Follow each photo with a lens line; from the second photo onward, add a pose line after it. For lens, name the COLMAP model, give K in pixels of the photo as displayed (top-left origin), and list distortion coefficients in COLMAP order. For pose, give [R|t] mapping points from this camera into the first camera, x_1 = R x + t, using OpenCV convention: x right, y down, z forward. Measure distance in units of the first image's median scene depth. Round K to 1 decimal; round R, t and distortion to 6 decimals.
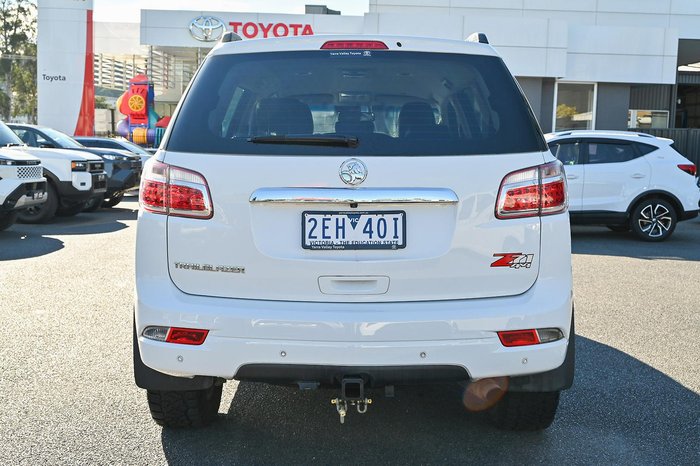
lens RADIAL K [[845.9, 0, 349.3], [0, 845.9, 230.5], [0, 0, 1]] dist [0.031309, 0.000000]
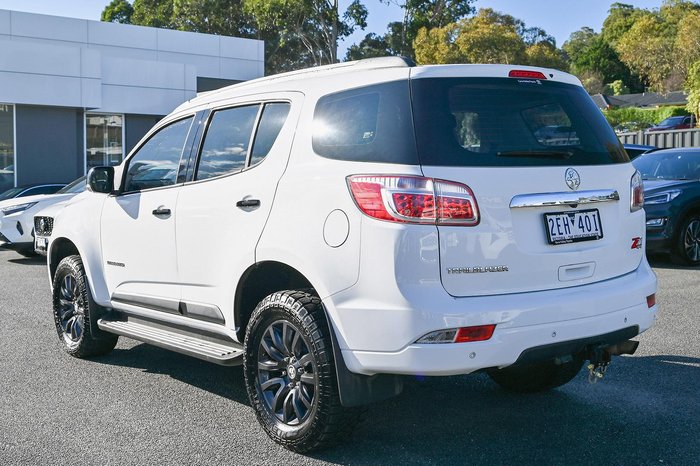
lens RADIAL K [[845.9, 0, 361.4], [0, 845.9, 228.6], [0, 0, 1]] dist [0.031309, 0.000000]
pose [[0.780782, -0.063046, 0.621614, -0.984811], [0.088138, 0.996061, -0.009683, -0.012345], [-0.618555, 0.062348, 0.783264, 0.234286]]
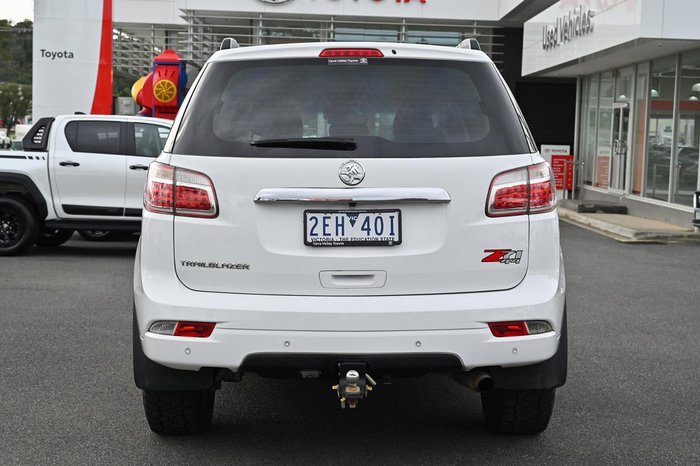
lens RADIAL K [[1071.5, 0, 354.6], [0, 1071.5, 227.6], [0, 0, 1]] dist [0.026341, 0.000000]
pose [[0.999771, -0.005171, 0.020755, -0.019924], [0.005561, 0.999808, -0.018796, 0.024492], [-0.020654, 0.018907, 0.999608, -0.342387]]
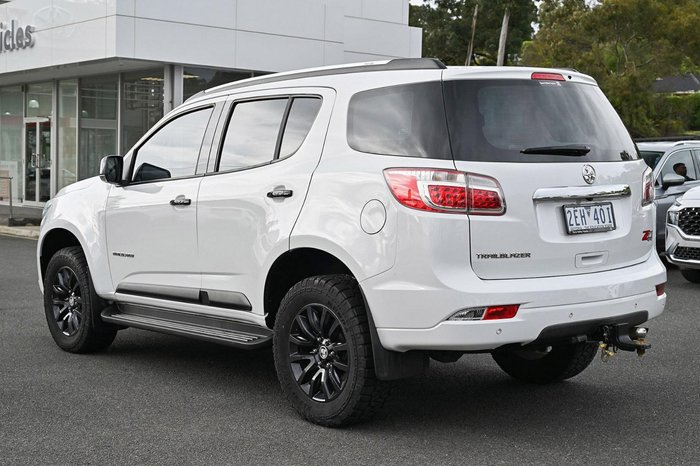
lens RADIAL K [[1071.5, 0, 333.8], [0, 1071.5, 239.9], [0, 0, 1]] dist [0.026341, 0.000000]
pose [[0.767753, -0.057078, 0.638199, -1.365300], [0.076747, 0.997046, -0.003155, 0.008038], [-0.636133, 0.051403, 0.769865, -0.033690]]
